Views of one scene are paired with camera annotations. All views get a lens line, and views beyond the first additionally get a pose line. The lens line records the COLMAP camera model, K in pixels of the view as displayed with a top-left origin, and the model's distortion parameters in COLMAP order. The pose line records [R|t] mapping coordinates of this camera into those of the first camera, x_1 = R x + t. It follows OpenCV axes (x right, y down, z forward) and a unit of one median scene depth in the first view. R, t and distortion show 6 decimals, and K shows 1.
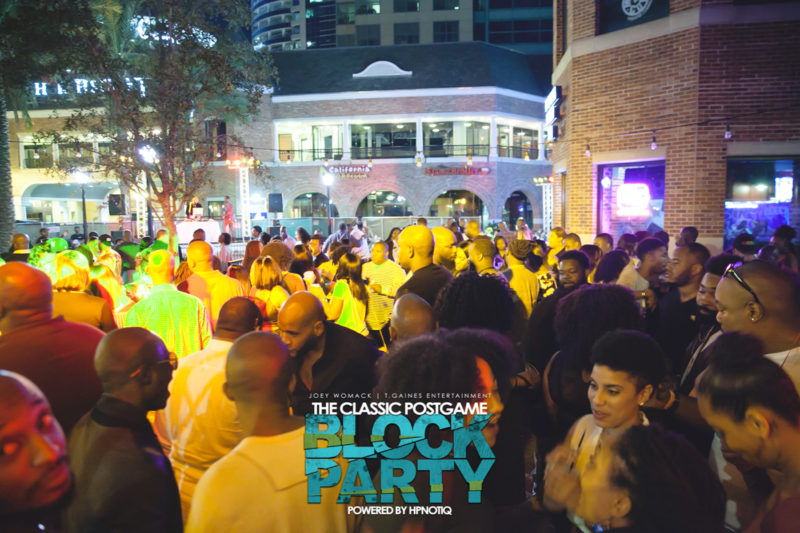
lens RADIAL K [[556.0, 0, 402.9], [0, 556.0, 269.8], [0, 0, 1]] dist [-0.101525, 0.078737]
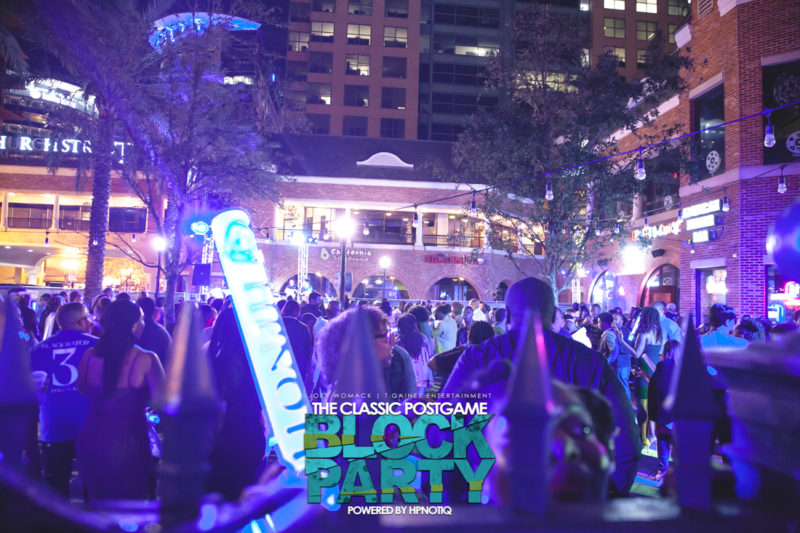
lens RADIAL K [[556.0, 0, 405.4], [0, 556.0, 267.3], [0, 0, 1]] dist [-0.101525, 0.078737]
pose [[0.973273, 0.052953, 0.223462, -0.218949], [-0.016686, 0.986787, -0.161161, 0.008394], [-0.229043, 0.153125, 0.961297, 0.001958]]
